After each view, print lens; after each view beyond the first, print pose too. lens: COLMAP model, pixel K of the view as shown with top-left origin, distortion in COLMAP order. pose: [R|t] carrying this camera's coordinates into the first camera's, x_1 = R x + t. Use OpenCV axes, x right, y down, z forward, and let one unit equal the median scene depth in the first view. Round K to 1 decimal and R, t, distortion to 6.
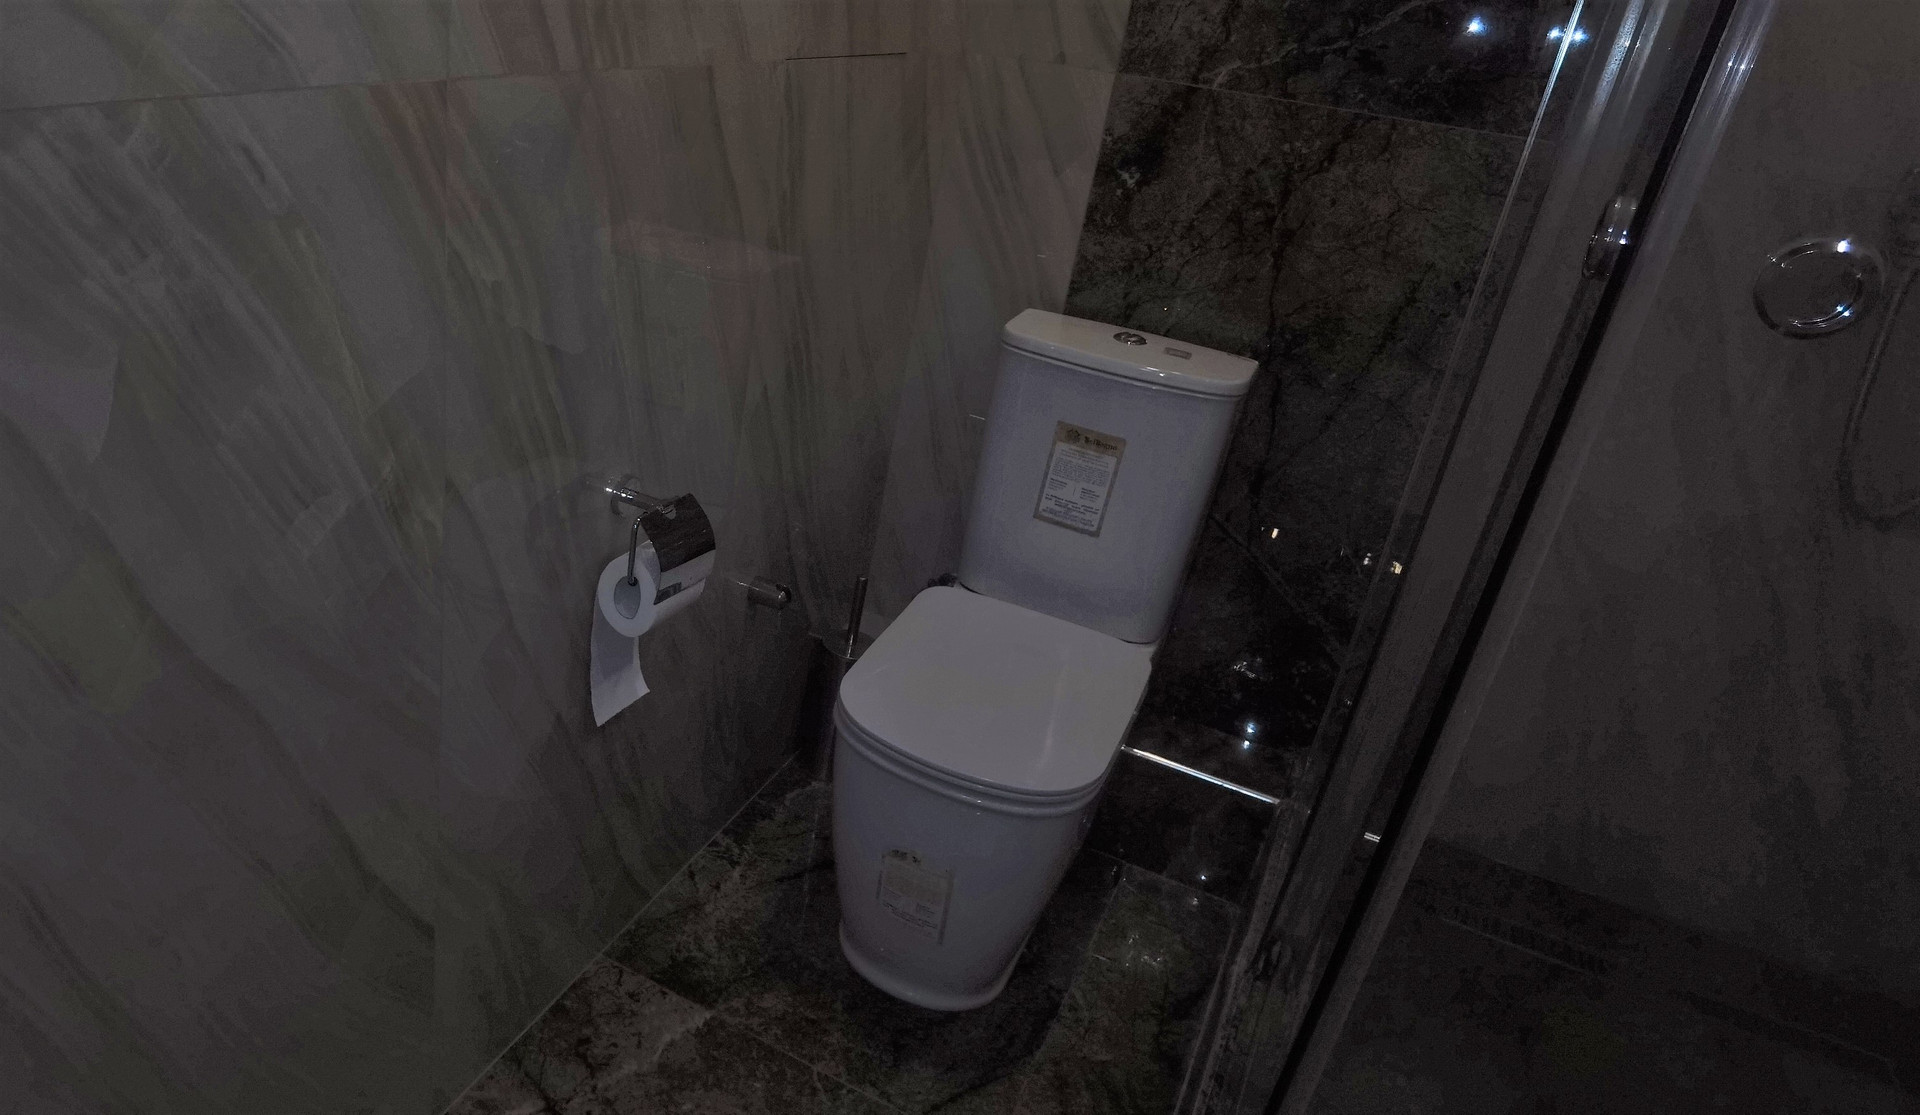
lens RADIAL K [[1176.6, 0, 964.0], [0, 1176.6, 511.2], [0, 0, 1]] dist [0.068416, -0.221448]
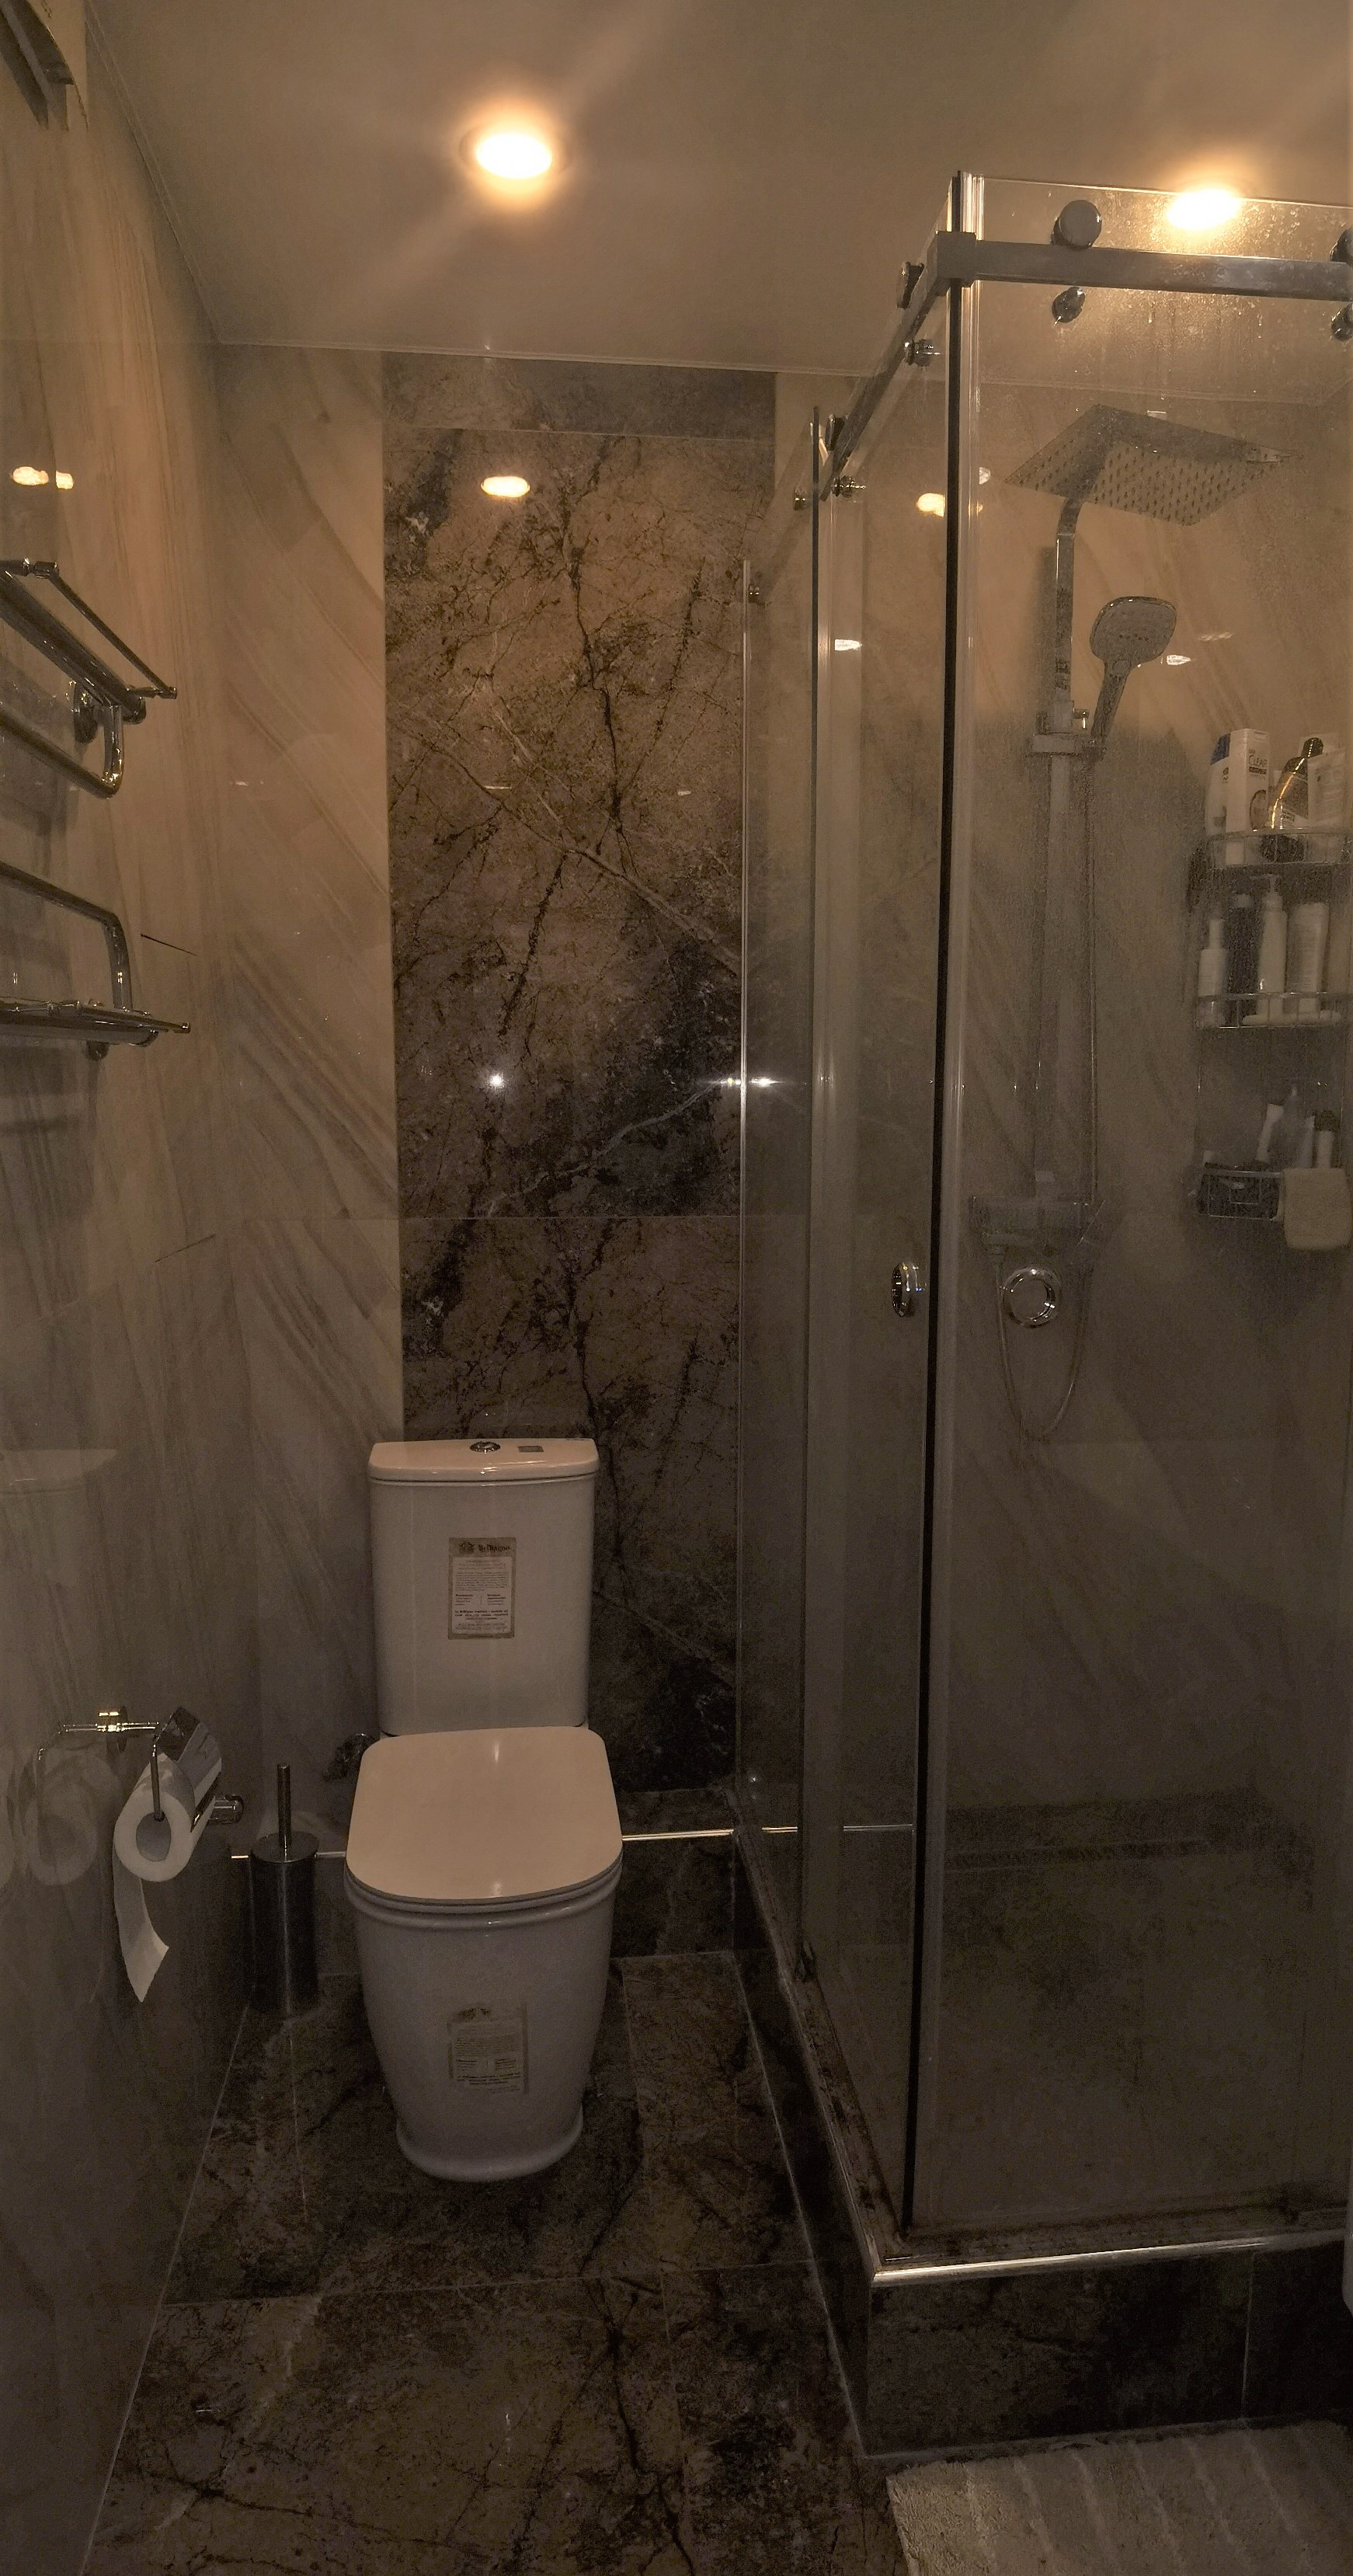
lens RADIAL K [[1566.7, 0, 676.5], [0, 1566.7, 1288.0], [0, 0, 1]] dist [0.193170, -0.154828]
pose [[0.831889, -0.188582, 0.521917, -0.444904], [0.307944, 0.939272, -0.151452, -0.011200], [-0.461662, 0.286713, 0.839443, -0.334390]]
